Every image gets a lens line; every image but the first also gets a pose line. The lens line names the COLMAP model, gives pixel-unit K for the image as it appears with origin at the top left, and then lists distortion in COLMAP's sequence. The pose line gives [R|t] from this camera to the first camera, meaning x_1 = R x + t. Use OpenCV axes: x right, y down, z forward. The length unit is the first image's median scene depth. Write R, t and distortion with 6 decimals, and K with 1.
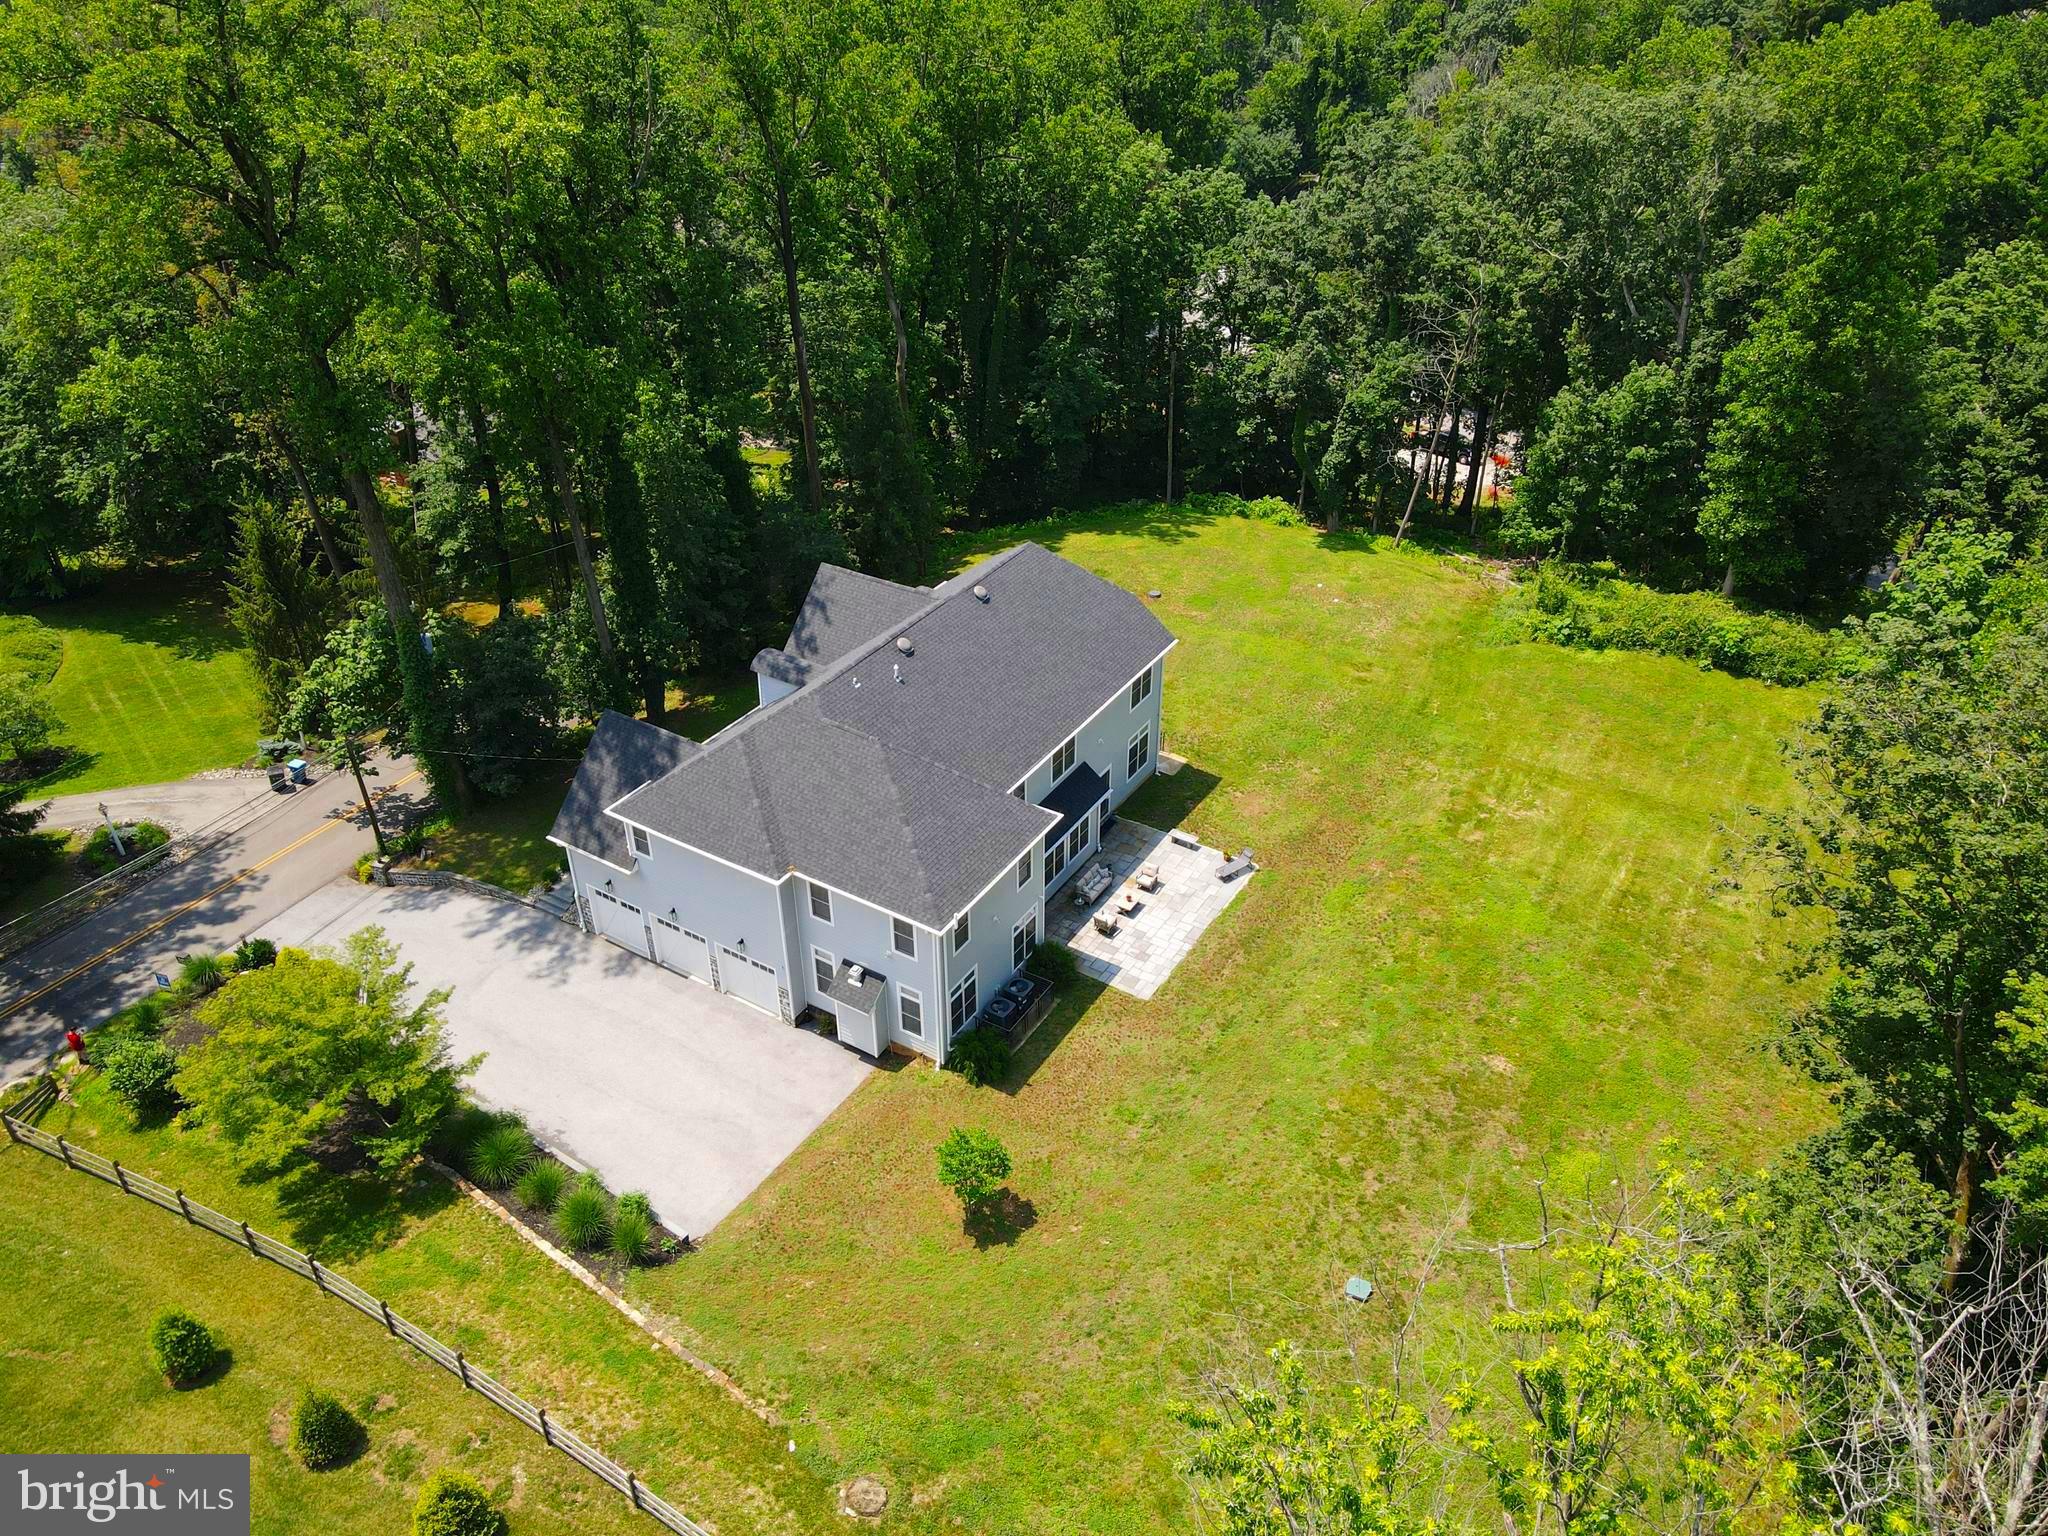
lens RADIAL K [[1435.6, 0, 1024.0], [0, 1435.6, 768.0], [0, 0, 1]] dist [-0.008424, 0.003928]
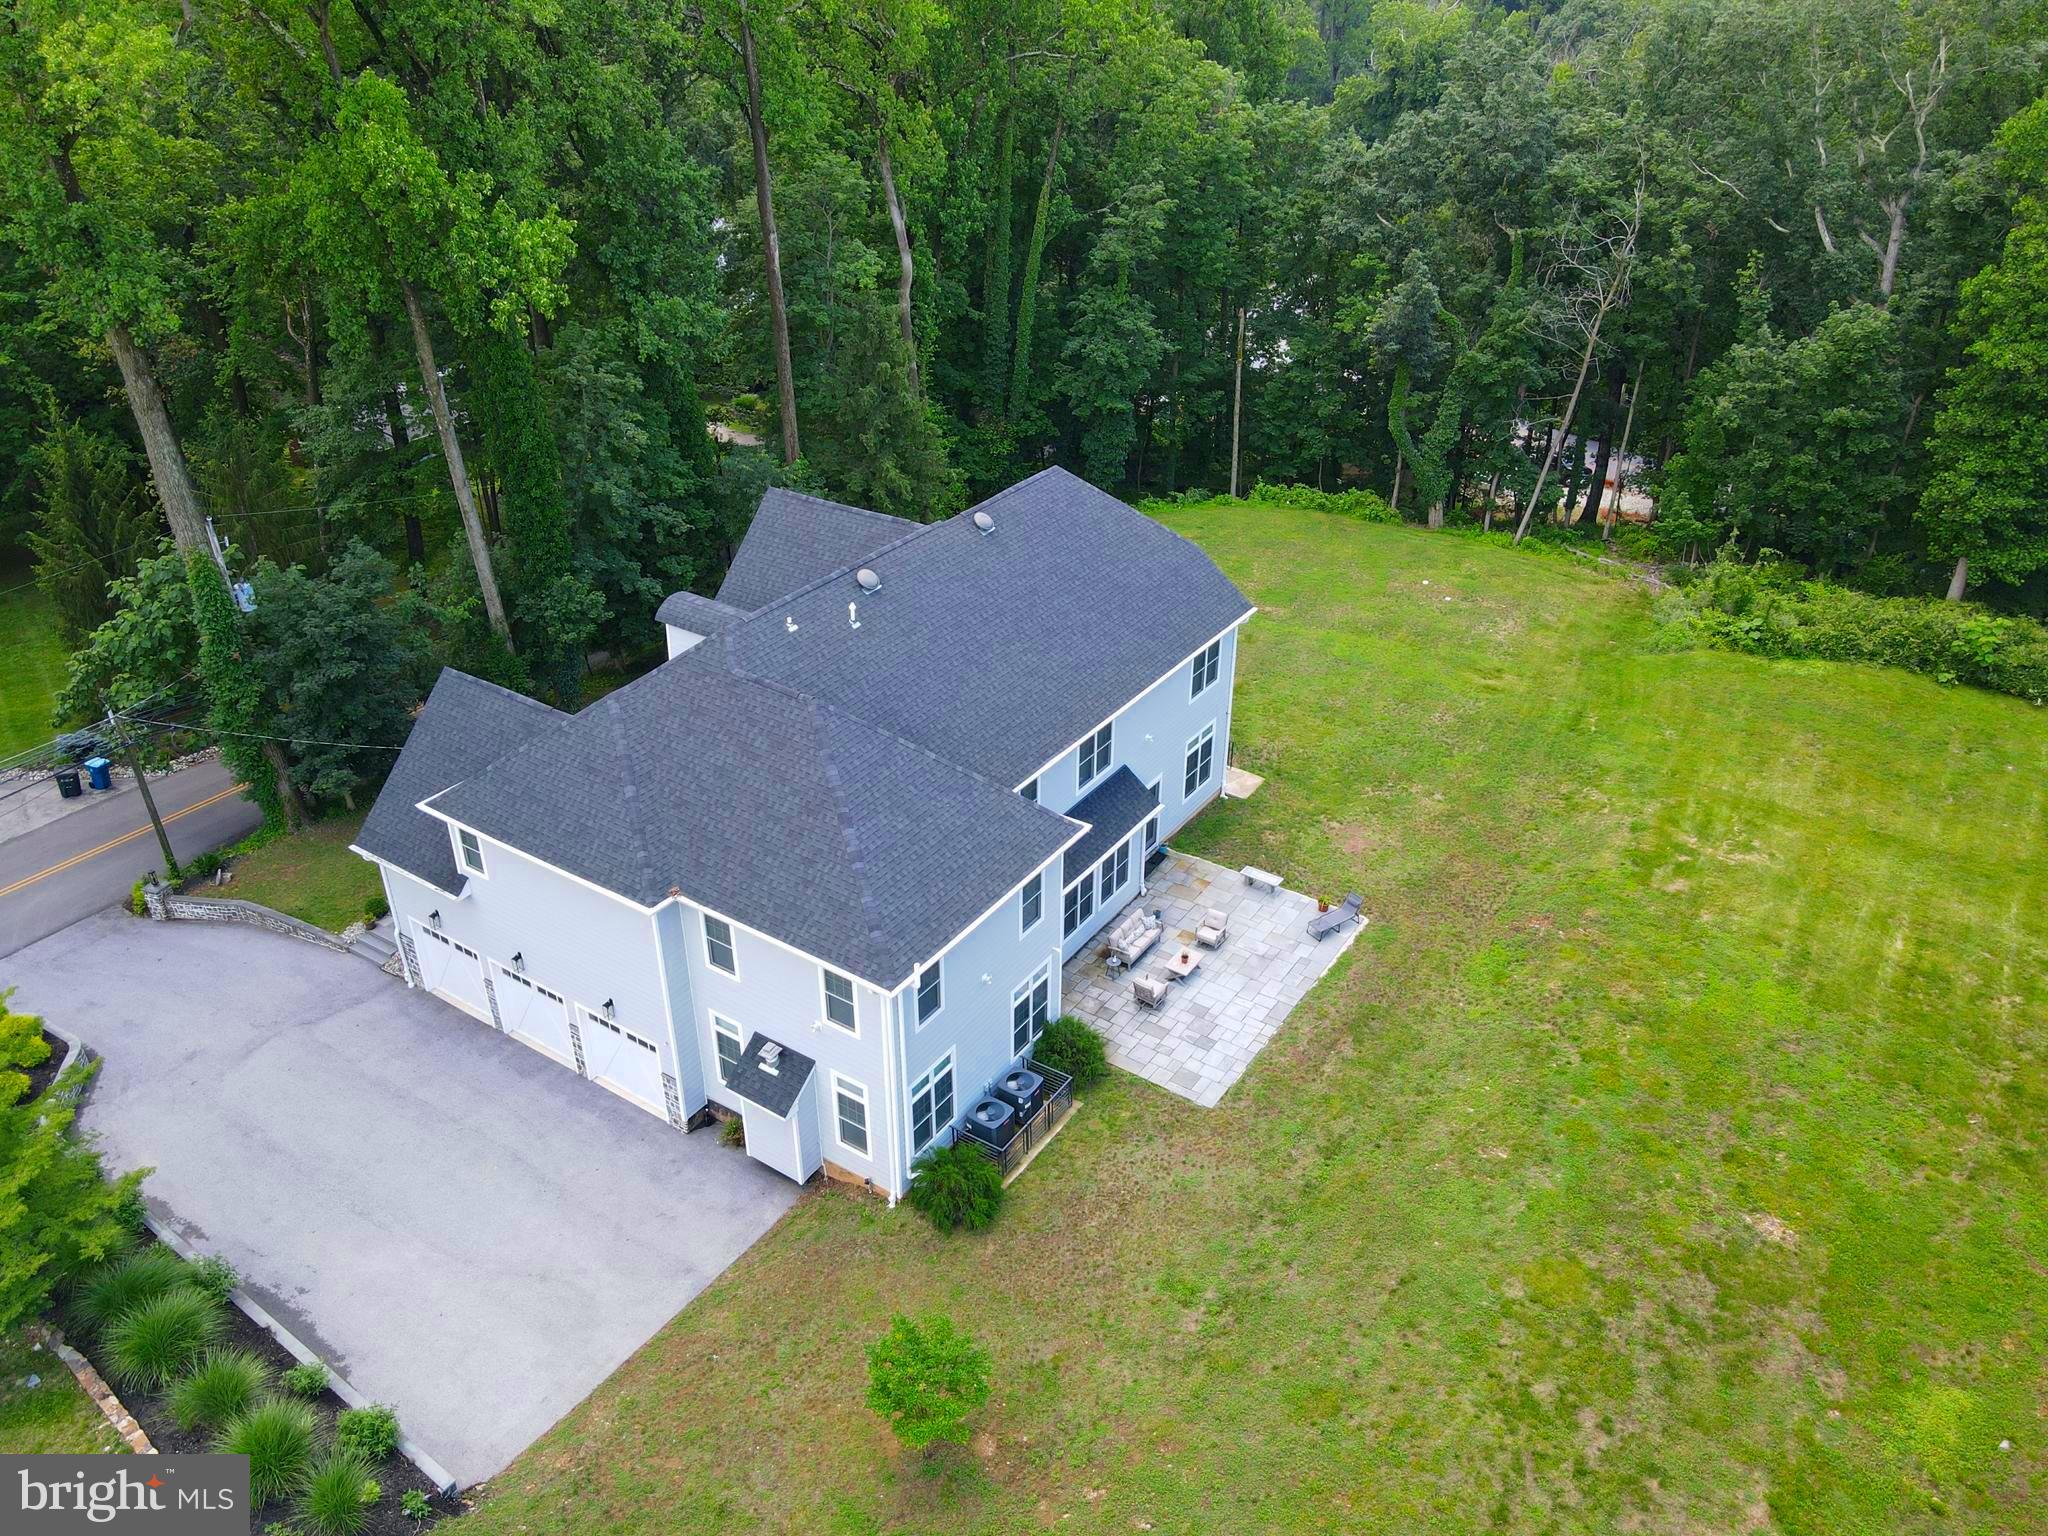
lens RADIAL K [[1475.4, 0, 1024.0], [0, 1475.4, 768.0], [0, 0, 1]] dist [0.010112, -0.001227]
pose [[0.999372, 0.022687, -0.027226, 0.012932], [-0.024182, 0.998146, -0.055863, 0.041884], [0.025908, 0.056486, 0.998067, 0.286789]]
